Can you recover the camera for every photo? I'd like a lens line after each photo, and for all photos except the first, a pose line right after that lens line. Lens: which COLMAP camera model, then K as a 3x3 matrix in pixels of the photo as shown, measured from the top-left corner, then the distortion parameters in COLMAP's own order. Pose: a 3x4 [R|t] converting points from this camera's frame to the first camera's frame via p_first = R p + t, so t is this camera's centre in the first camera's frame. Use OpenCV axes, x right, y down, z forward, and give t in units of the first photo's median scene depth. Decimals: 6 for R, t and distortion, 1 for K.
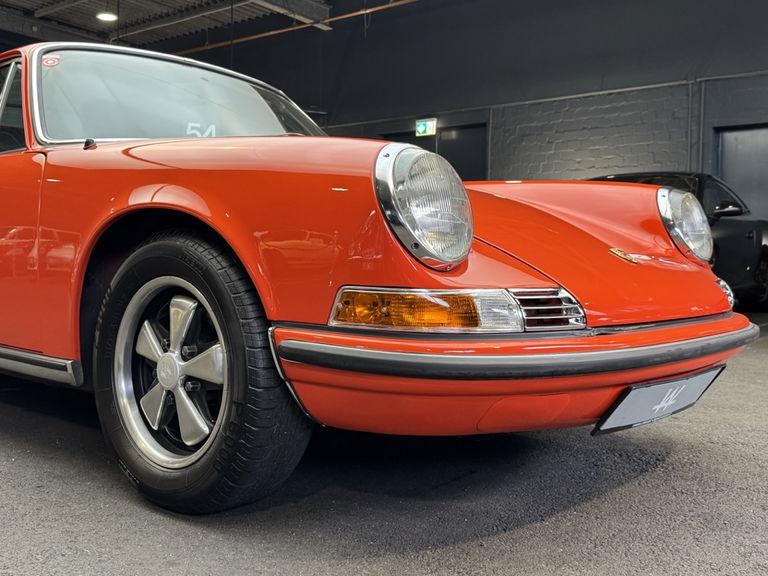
lens RADIAL K [[827.6, 0, 385.6], [0, 827.6, 285.7], [0, 0, 1]] dist [0.031588, 0.000000]
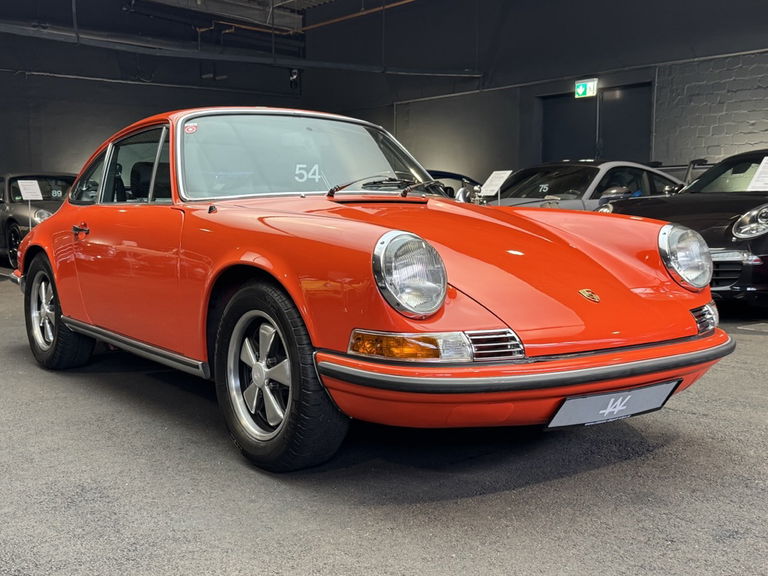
lens RADIAL K [[919.7, 0, 383.1], [0, 919.7, 284.9], [0, 0, 1]] dist [0.091136, 0.000000]
pose [[0.977248, 0.008112, -0.211945, 0.270462], [0.002732, 0.998704, 0.050822, -0.125522], [0.212083, -0.050244, 0.975959, -0.488528]]
